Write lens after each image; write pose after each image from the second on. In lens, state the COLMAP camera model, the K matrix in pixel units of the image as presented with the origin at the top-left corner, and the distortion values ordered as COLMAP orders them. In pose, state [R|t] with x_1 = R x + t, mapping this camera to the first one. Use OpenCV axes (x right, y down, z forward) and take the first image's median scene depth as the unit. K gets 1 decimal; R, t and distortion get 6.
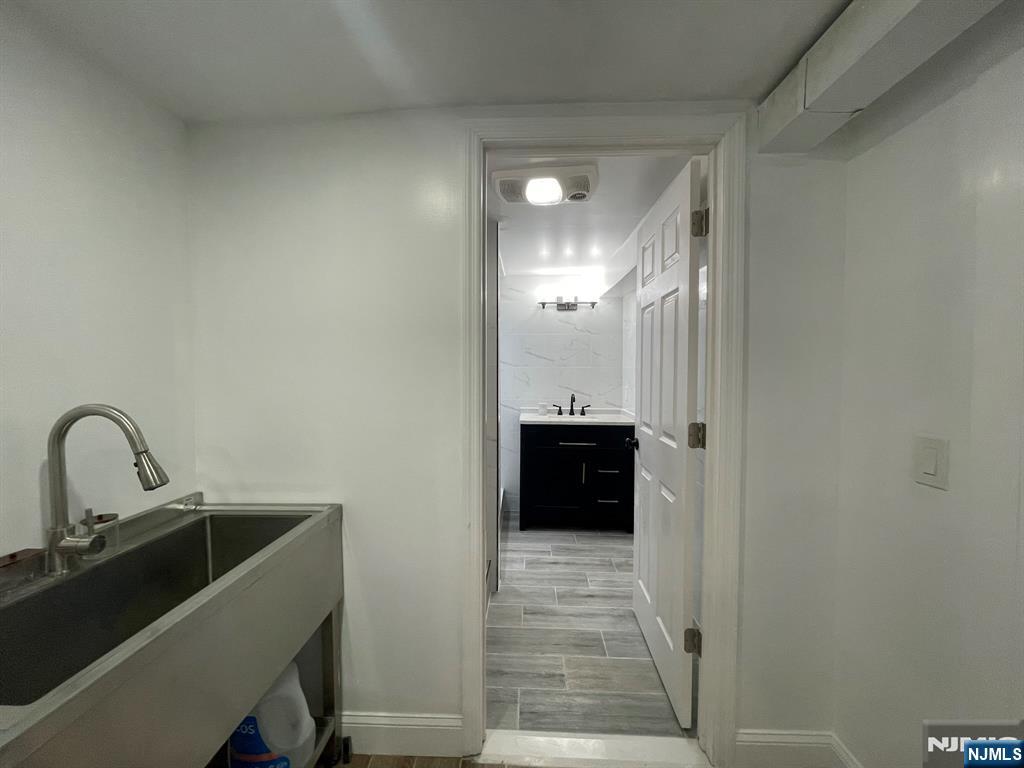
lens RADIAL K [[409.6, 0, 512.0], [0, 409.6, 384.0], [0, 0, 1]] dist [-0.000292, -0.000019]
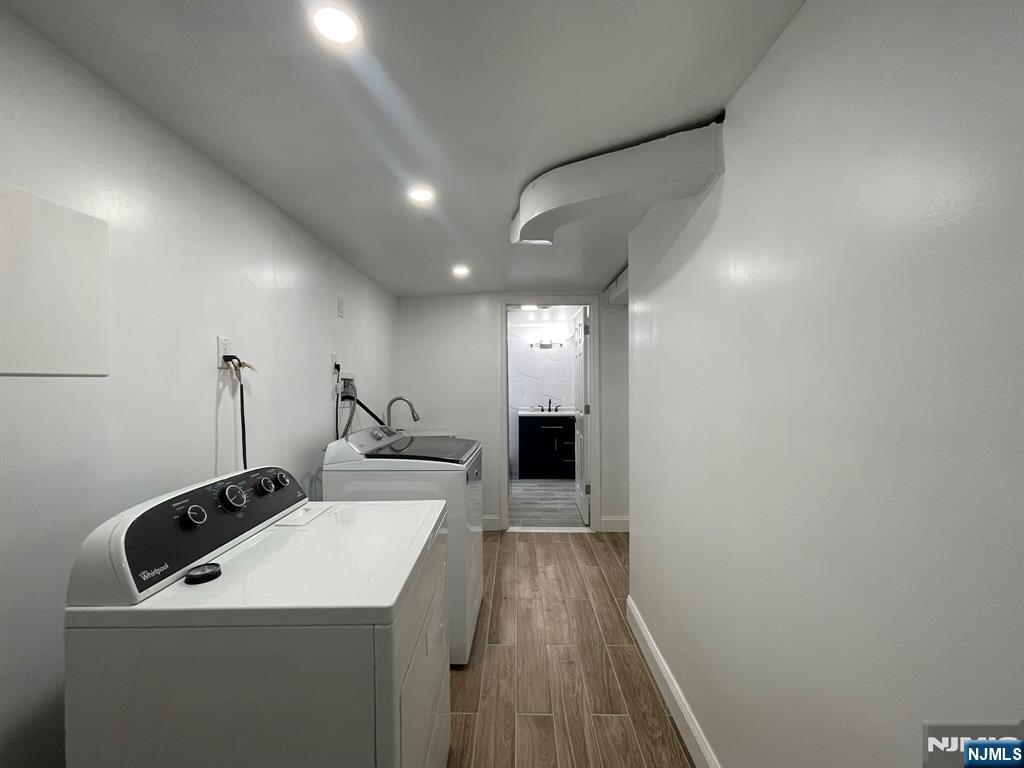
lens RADIAL K [[409.6, 0, 512.0], [0, 409.6, 384.0], [0, 0, 1]] dist [-0.000292, -0.000019]
pose [[0.999848, -0.008456, 0.015247, -0.034050], [0.008929, 0.999474, -0.031189, 0.017497], [-0.014976, 0.031321, 0.999397, -0.751073]]
